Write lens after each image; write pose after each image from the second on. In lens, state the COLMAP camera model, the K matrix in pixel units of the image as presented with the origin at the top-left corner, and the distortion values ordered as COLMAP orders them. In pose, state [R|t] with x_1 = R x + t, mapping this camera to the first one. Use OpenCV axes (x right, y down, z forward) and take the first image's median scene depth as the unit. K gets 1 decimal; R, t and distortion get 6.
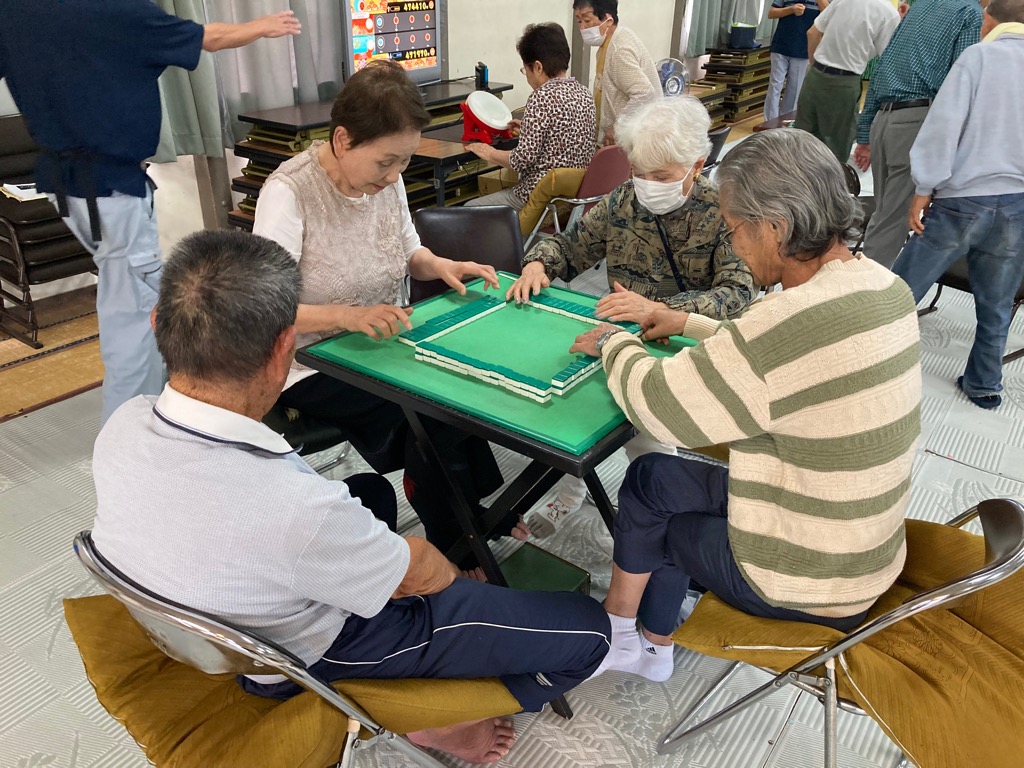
lens RADIAL K [[825.5, 0, 512.0], [0, 825.5, 384.0], [0, 0, 1]] dist [-0.005829, 0.002088]
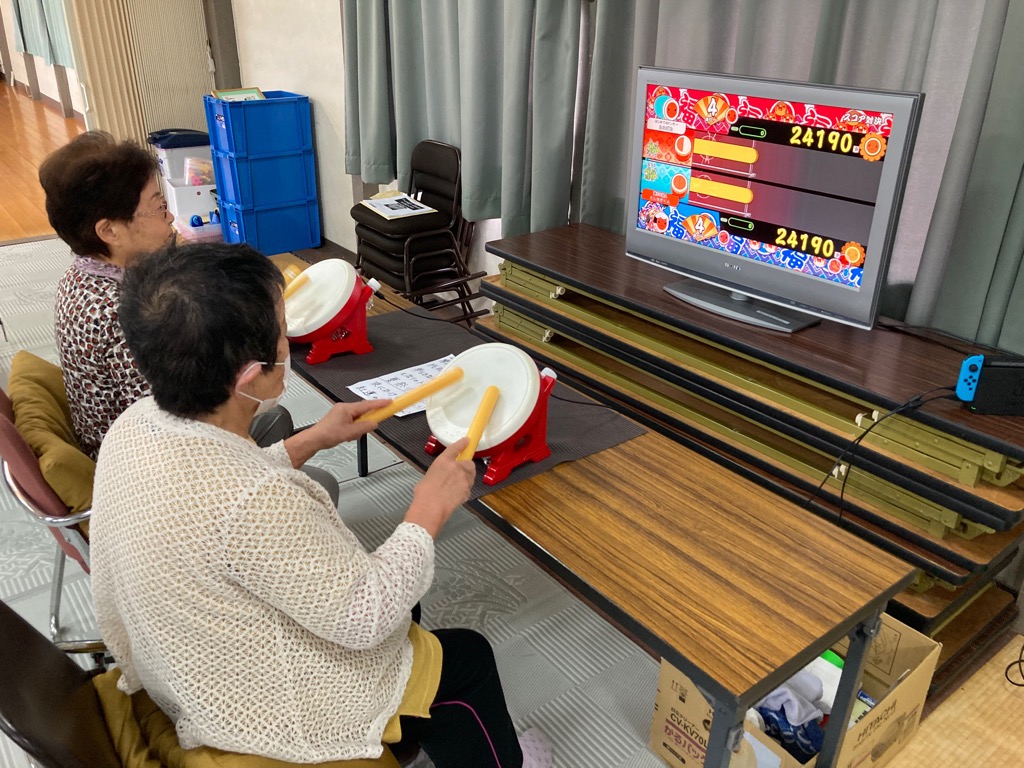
lens RADIAL K [[825.5, 0, 512.0], [0, 825.5, 384.0], [0, 0, 1]] dist [-0.005829, 0.002088]
pose [[-0.279869, 0.396503, -0.874333, 0.356661], [-0.456564, 0.746178, 0.484529, -0.529233], [0.844525, 0.534794, -0.027804, 1.013563]]
